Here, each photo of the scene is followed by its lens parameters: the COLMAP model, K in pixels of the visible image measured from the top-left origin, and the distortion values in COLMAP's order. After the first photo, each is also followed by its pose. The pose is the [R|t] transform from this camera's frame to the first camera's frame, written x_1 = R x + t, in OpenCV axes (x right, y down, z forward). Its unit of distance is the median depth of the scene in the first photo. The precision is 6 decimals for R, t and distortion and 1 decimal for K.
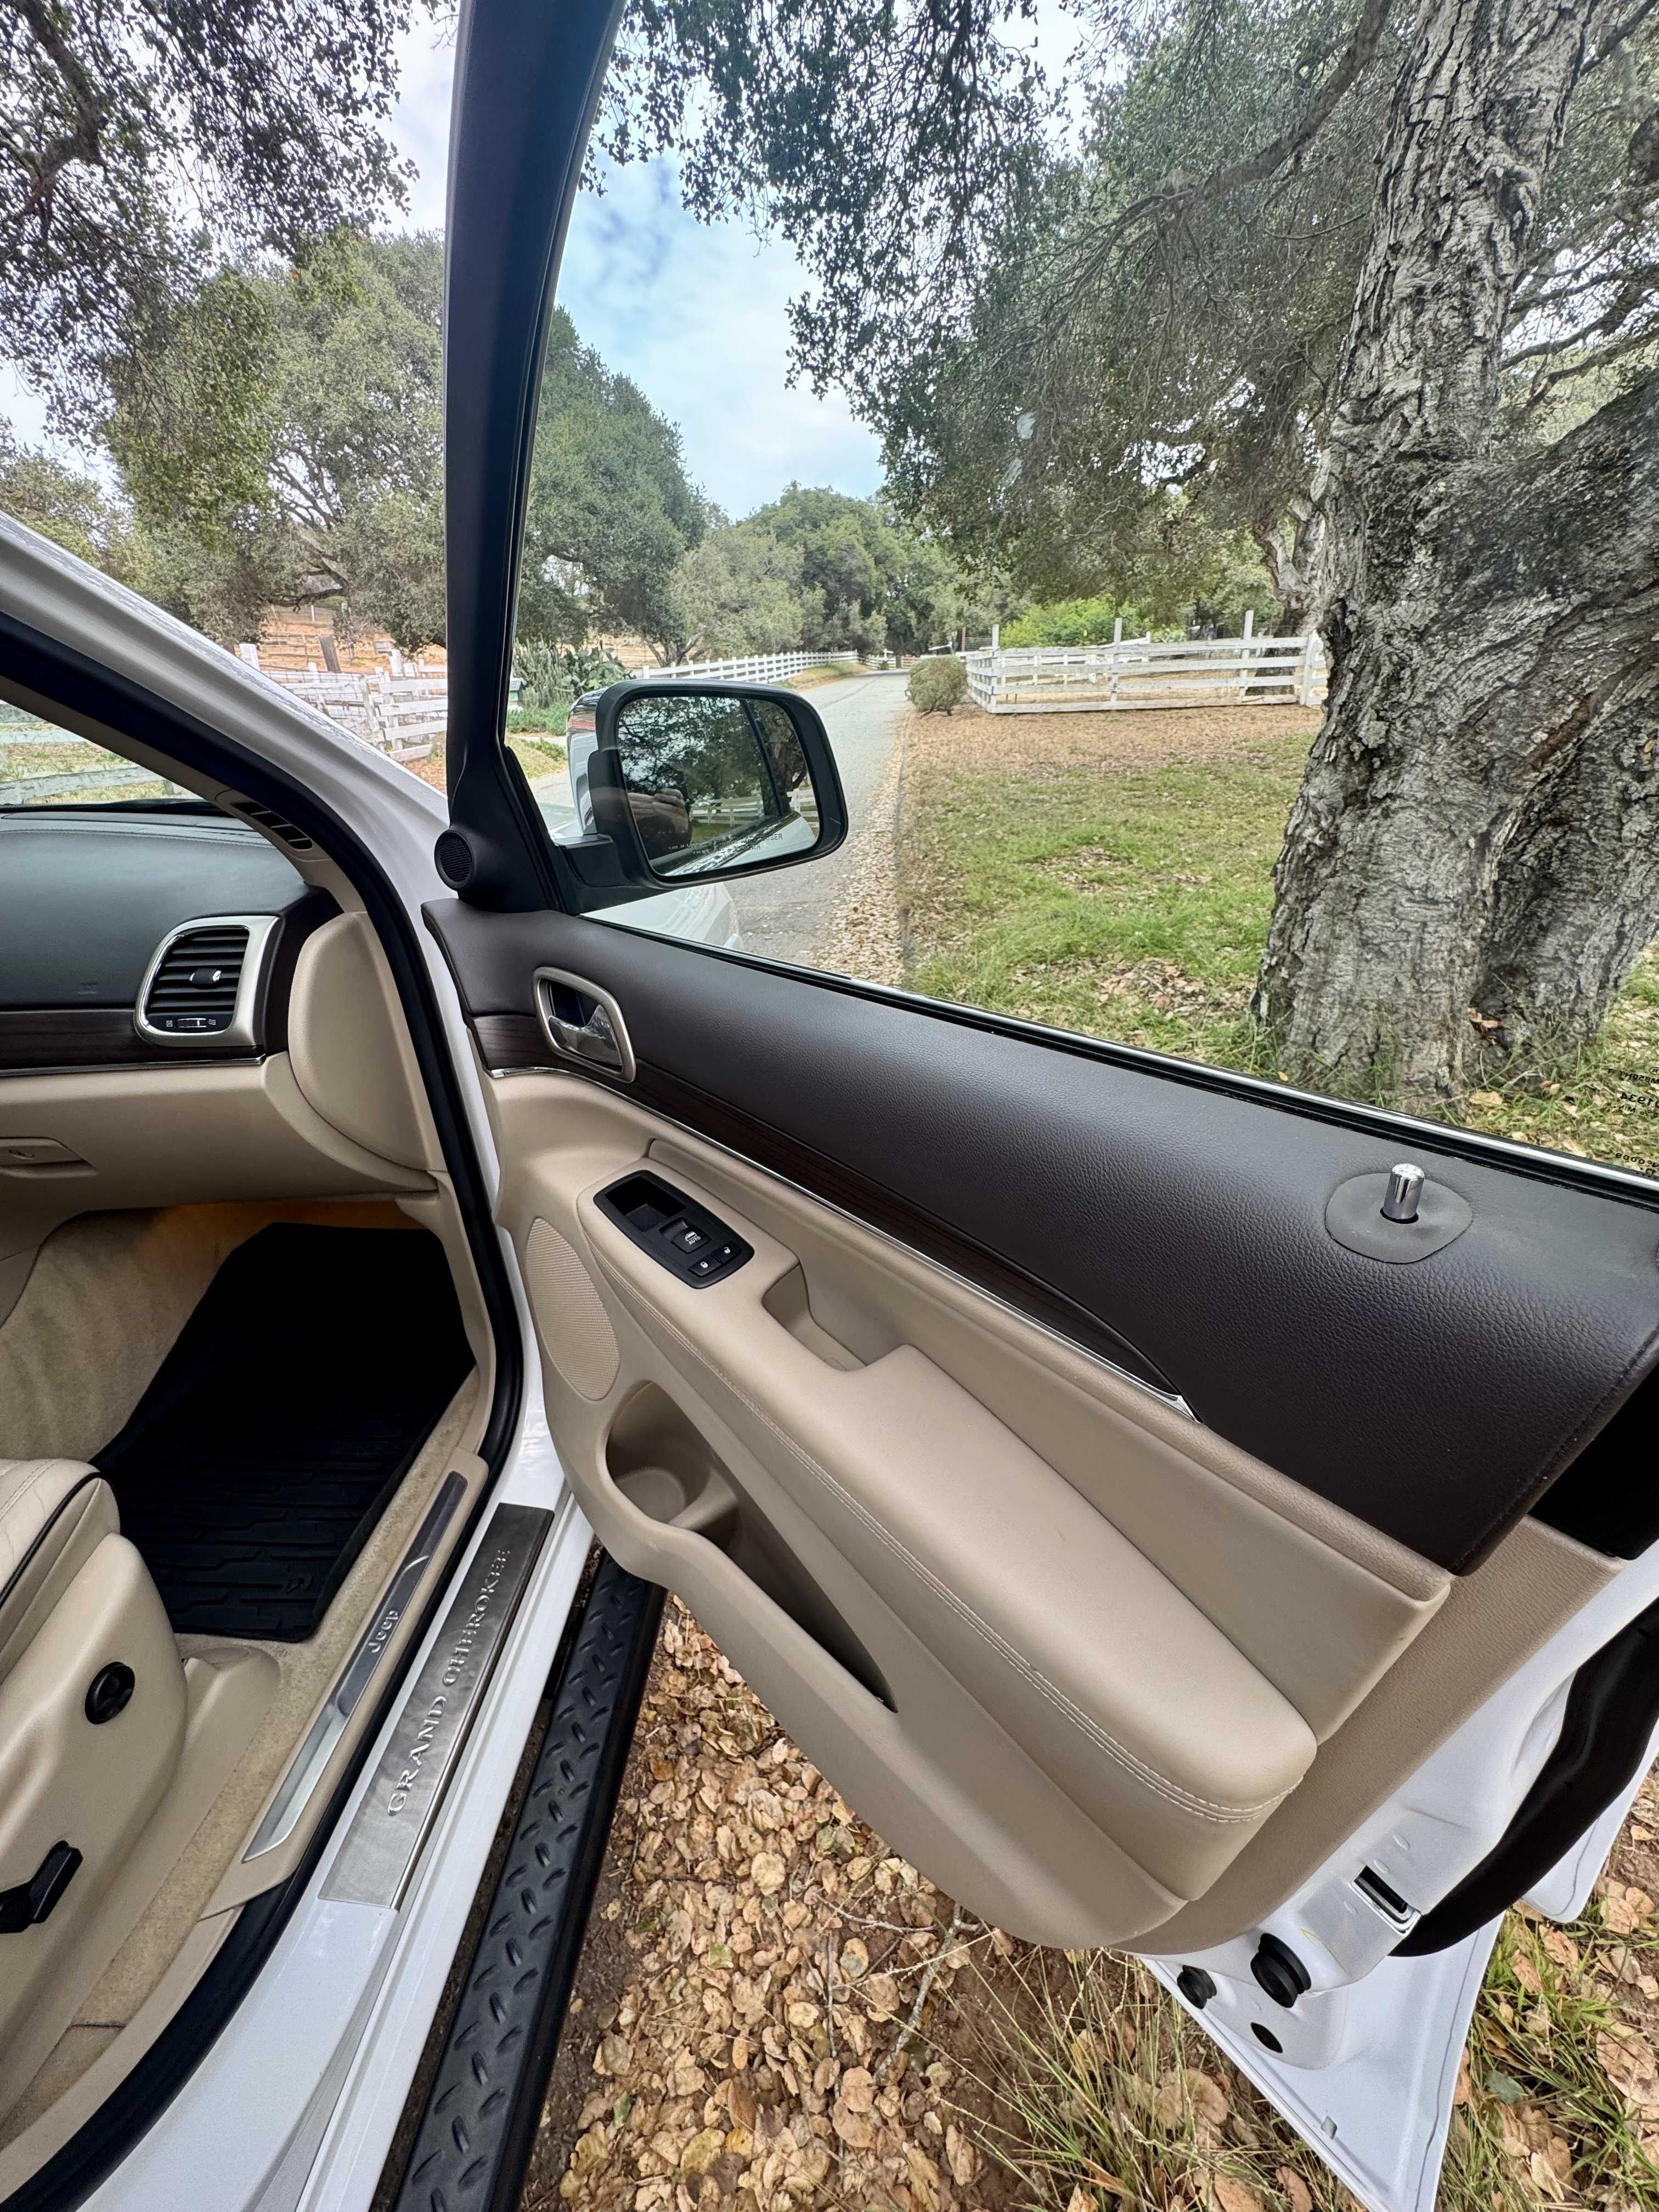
lens RADIAL K [[863.3, 0, 831.3], [0, 863.3, 1096.8], [0, 0, 1]] dist [-0.007434, 0.000166]
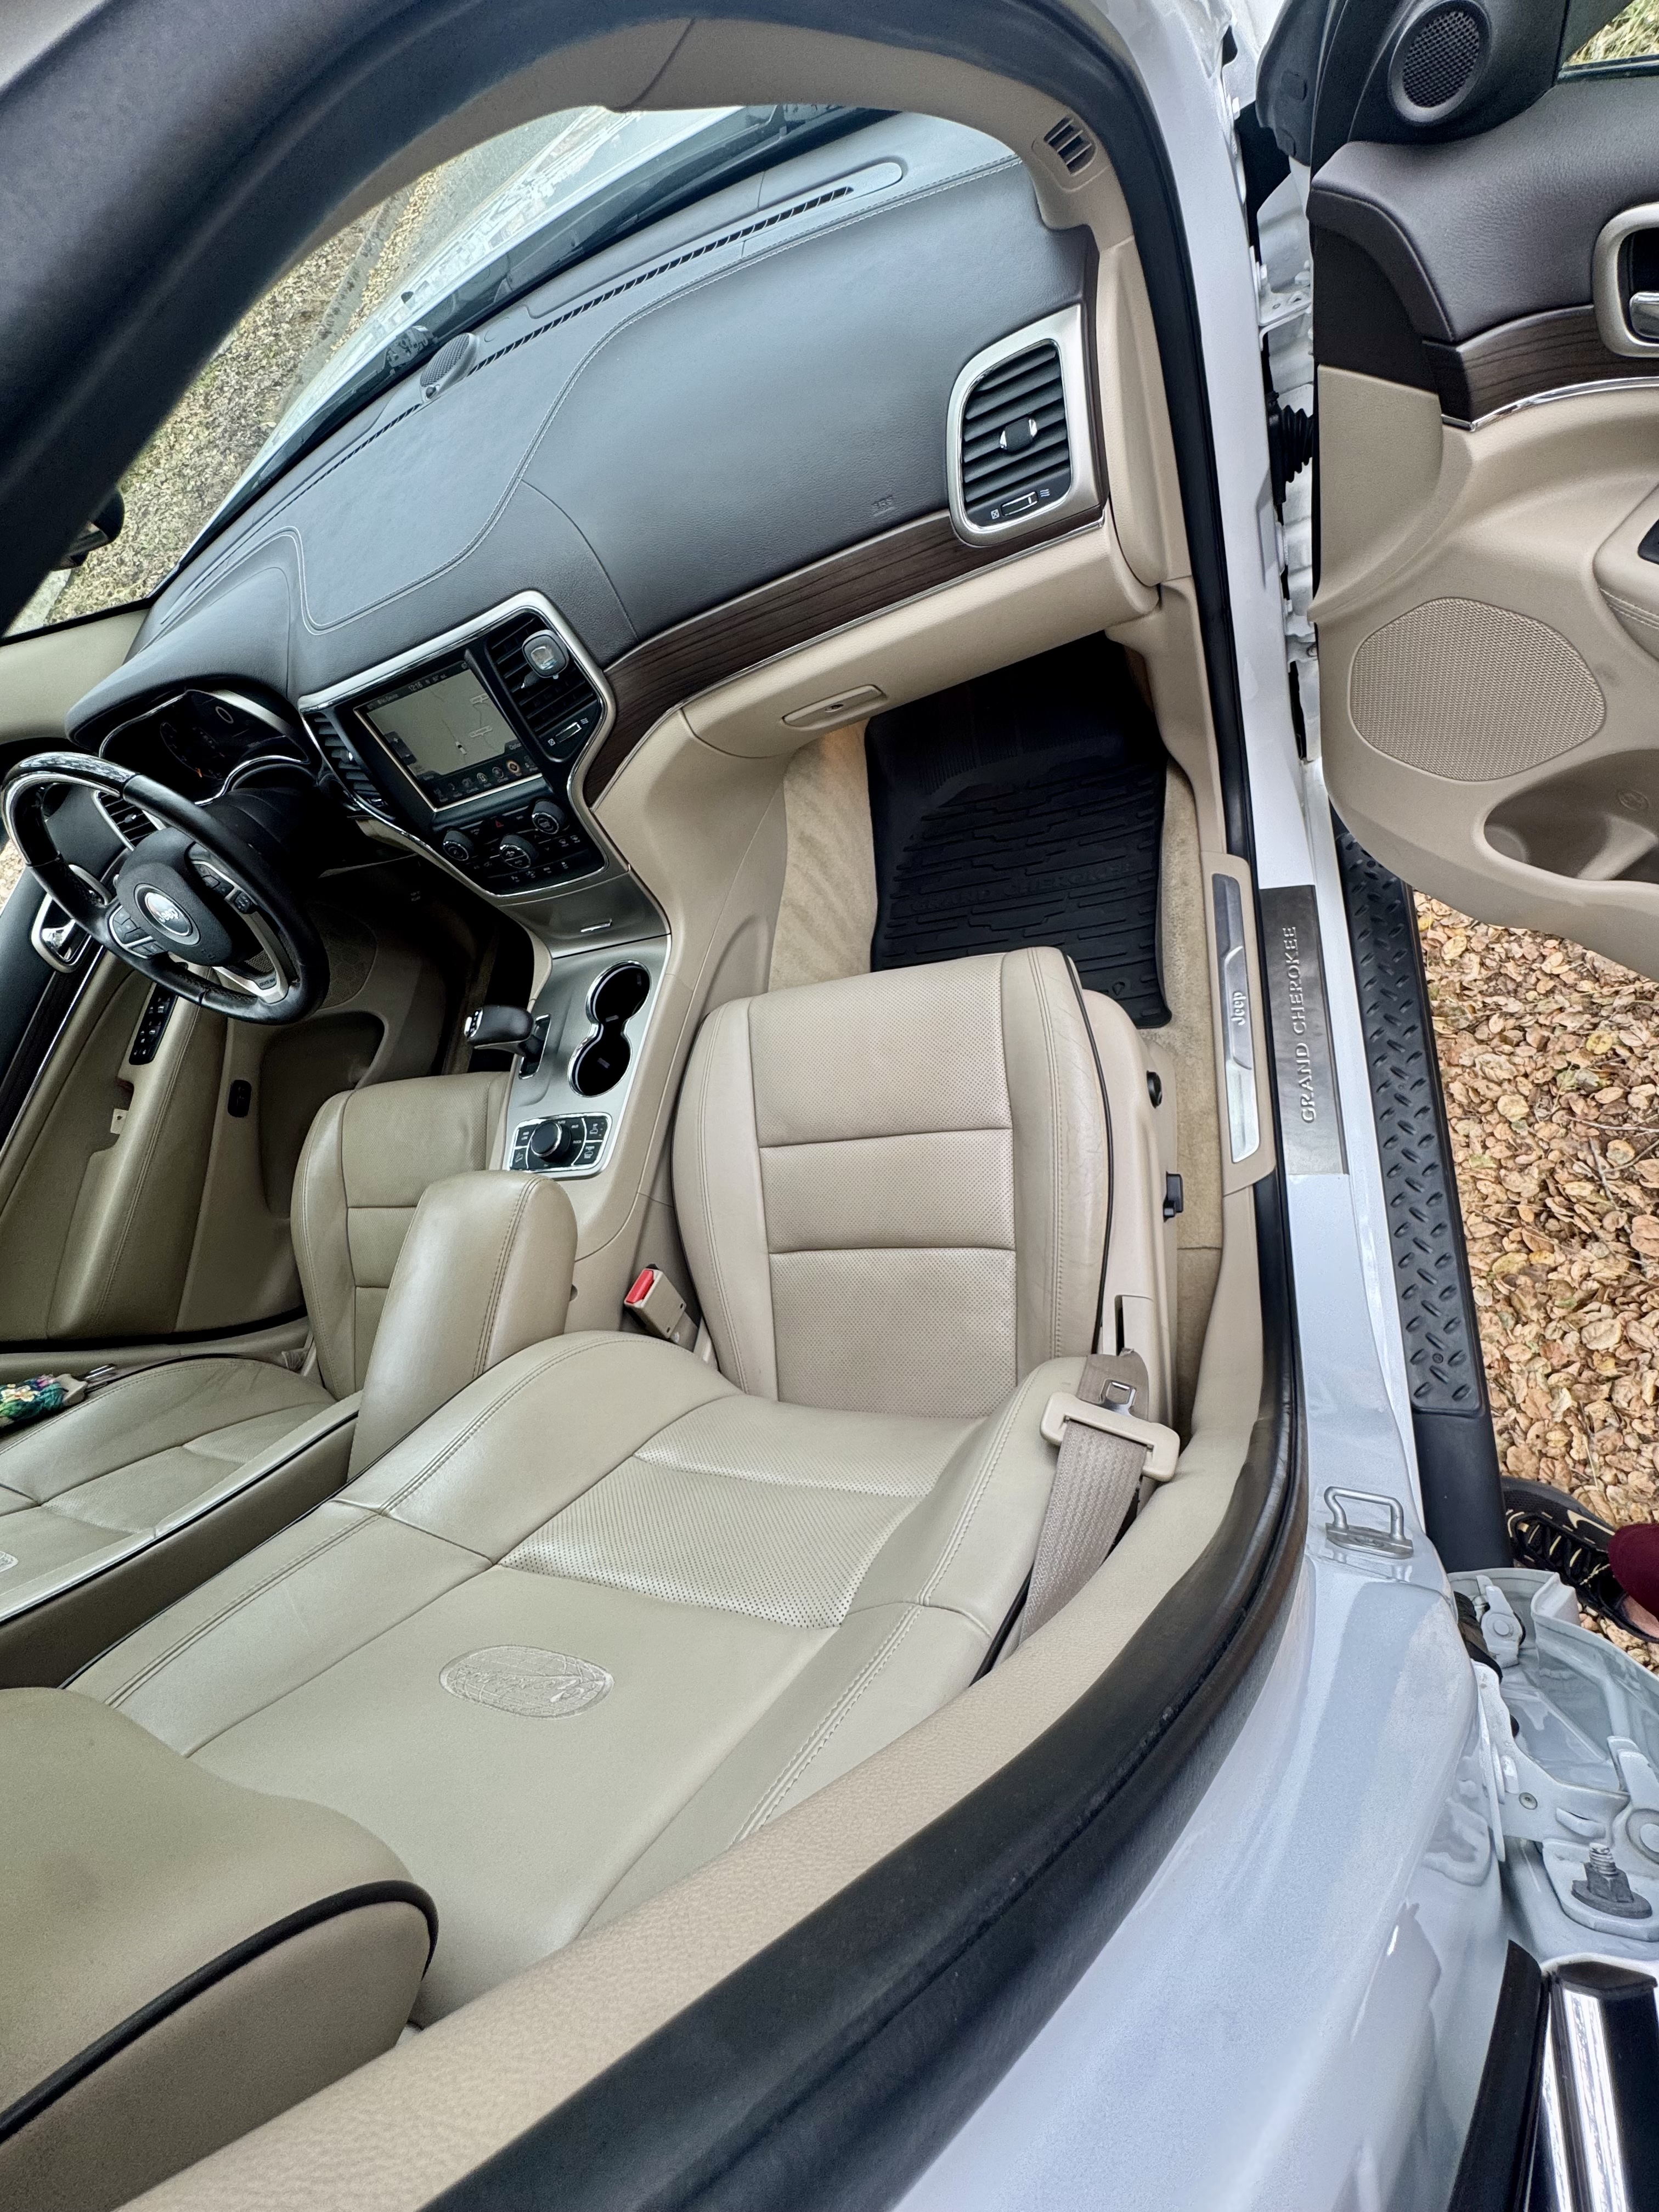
lens RADIAL K [[888.5, 0, 837.8], [0, 888.5, 1090.4], [0, 0, 1]] dist [-0.000943, 0.000078]
pose [[0.907618, -0.126570, -0.400261, -0.452569], [0.359944, 0.725297, 0.586844, -0.178899], [0.216031, -0.676701, 0.703851, -0.052160]]
